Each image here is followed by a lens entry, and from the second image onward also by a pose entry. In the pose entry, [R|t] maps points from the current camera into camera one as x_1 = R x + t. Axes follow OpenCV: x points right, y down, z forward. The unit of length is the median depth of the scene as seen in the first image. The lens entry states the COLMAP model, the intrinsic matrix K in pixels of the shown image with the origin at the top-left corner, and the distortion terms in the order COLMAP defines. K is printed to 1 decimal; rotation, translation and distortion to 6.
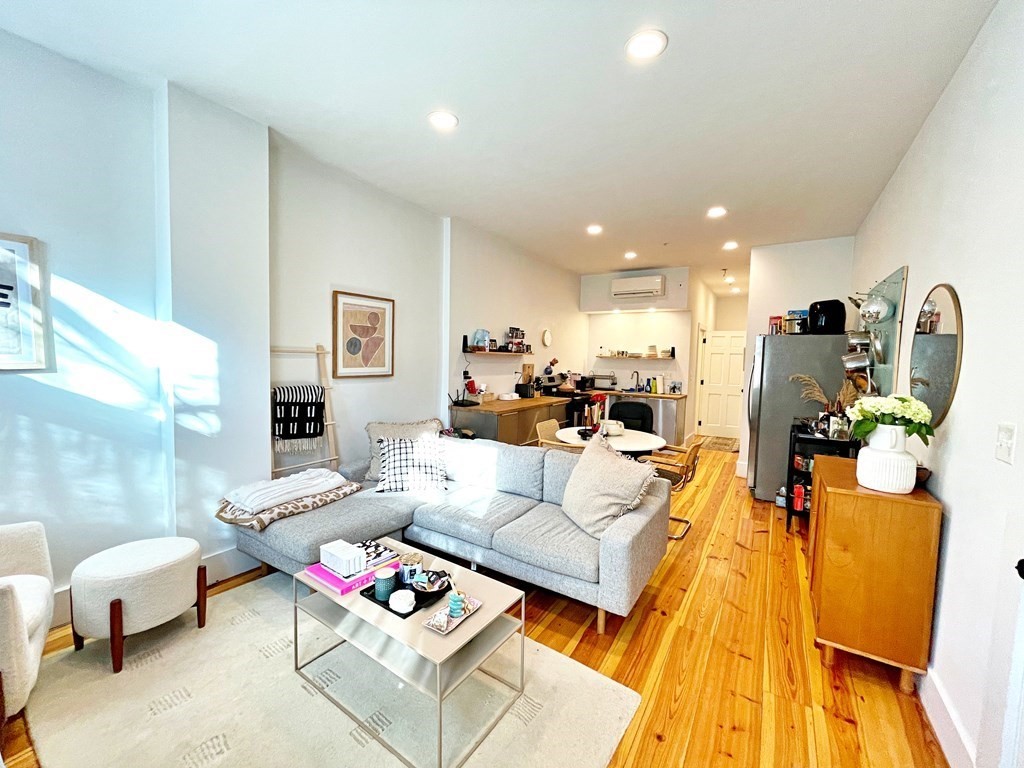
lens RADIAL K [[413.6, 0, 513.9], [0, 413.6, 385.5], [0, 0, 1]] dist [-0.011999, 0.000294]
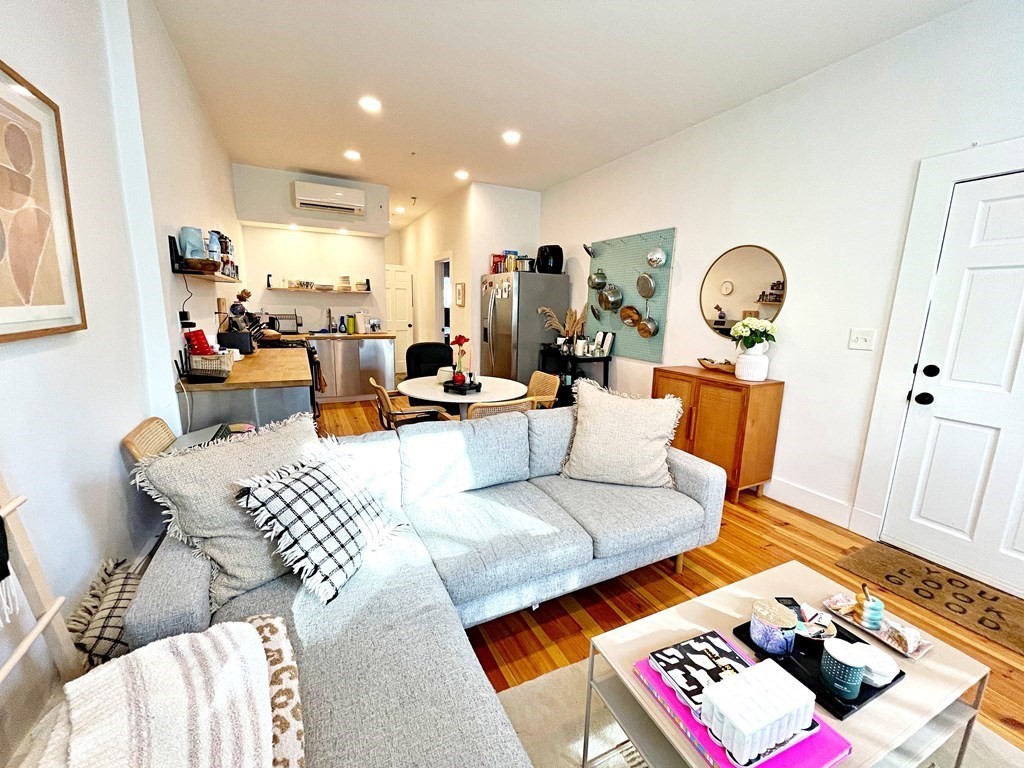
lens RADIAL K [[413.6, 0, 513.9], [0, 413.6, 385.5], [0, 0, 1]] dist [-0.011999, 0.000294]
pose [[0.503728, -0.174981, 0.845955, -0.478331], [0.044933, 0.983252, 0.176625, -0.023003], [-0.862693, -0.050959, 0.503154, 0.549826]]
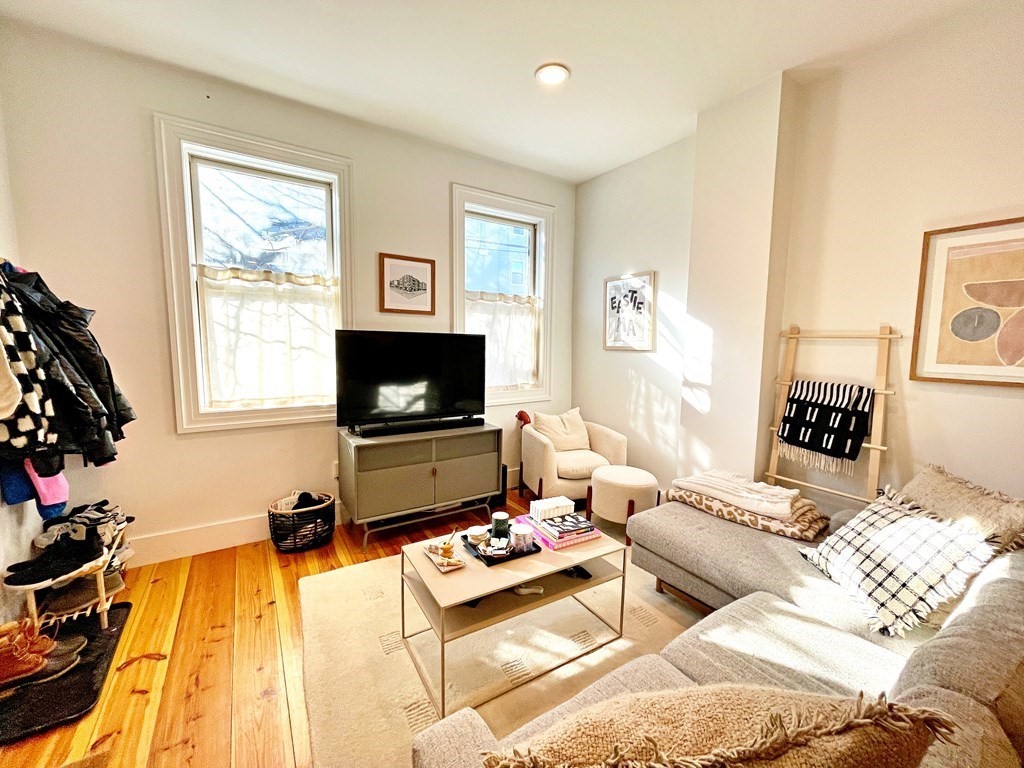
lens RADIAL K [[413.6, 0, 513.9], [0, 413.6, 385.5], [0, 0, 1]] dist [-0.011999, 0.000294]
pose [[-0.411709, 0.063177, -0.909123, 0.348945], [-0.094817, 0.989210, 0.111682, -0.020642], [0.906370, 0.132181, -0.401276, 0.709454]]
